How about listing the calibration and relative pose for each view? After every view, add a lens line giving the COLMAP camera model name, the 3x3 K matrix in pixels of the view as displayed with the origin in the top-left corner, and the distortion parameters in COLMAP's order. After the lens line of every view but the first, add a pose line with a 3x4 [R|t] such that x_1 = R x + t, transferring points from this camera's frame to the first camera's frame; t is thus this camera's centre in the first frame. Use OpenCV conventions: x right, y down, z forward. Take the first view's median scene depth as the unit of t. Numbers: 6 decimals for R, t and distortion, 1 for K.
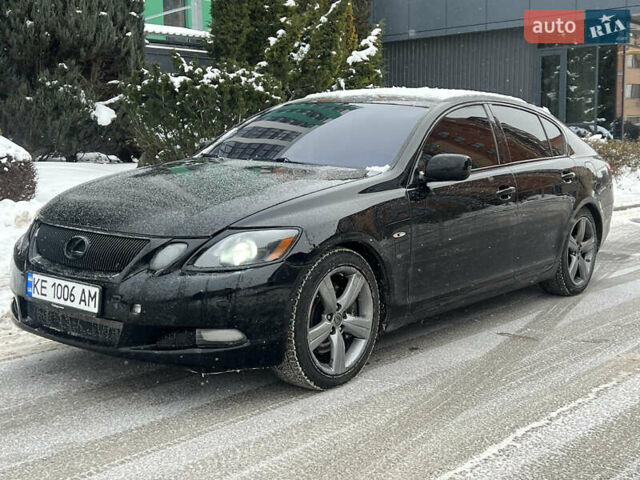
lens RADIAL K [[832.5, 0, 320.0], [0, 832.5, 240.0], [0, 0, 1]] dist [0.128094, -0.296669]
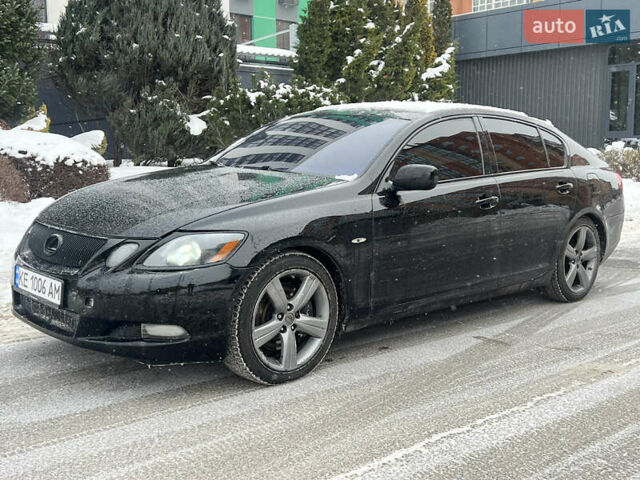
lens RADIAL K [[739.5, 0, 320.0], [0, 739.5, 240.0], [0, 0, 1]] dist [0.087778, -0.046650]
pose [[0.989756, 0.027076, -0.140178, 0.140784], [-0.026570, 0.999632, 0.005476, -0.008489], [0.140274, -0.001695, 0.990111, 0.053358]]
